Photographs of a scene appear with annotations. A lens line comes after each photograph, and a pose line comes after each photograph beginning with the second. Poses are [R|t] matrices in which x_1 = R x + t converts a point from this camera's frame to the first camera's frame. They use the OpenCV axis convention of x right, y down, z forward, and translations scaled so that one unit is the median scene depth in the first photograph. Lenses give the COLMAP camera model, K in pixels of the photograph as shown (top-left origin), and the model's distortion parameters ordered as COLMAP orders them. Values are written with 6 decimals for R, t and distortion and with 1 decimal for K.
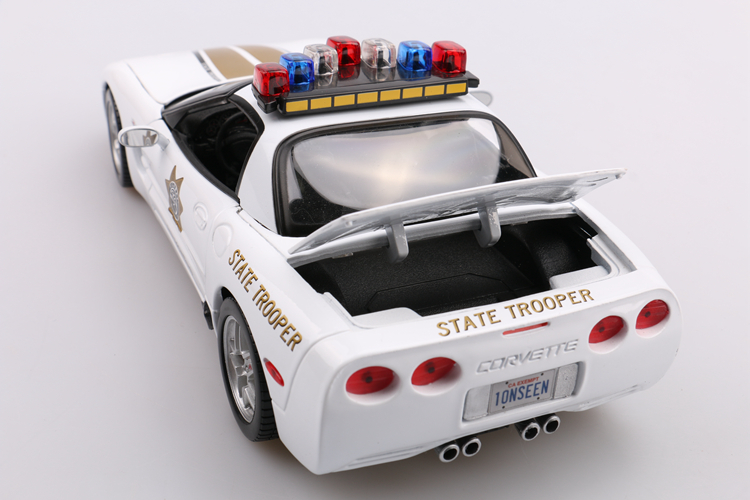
lens RADIAL K [[1139.7, 0, 375.0], [0, 1139.7, 250.0], [0, 0, 1]] dist [-0.007655, -0.032425]
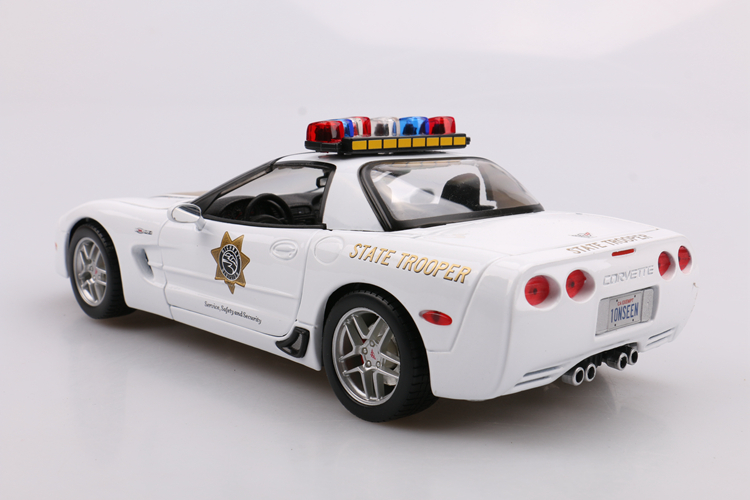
lens RADIAL K [[1139.7, 0, 375.0], [0, 1139.7, 250.0], [0, 0, 1]] dist [-0.007655, -0.032425]
pose [[0.933306, -0.092772, 0.346891, -0.530209], [0.197628, 0.939284, -0.280515, 0.347841], [-0.299805, 0.330362, 0.894974, -0.029690]]
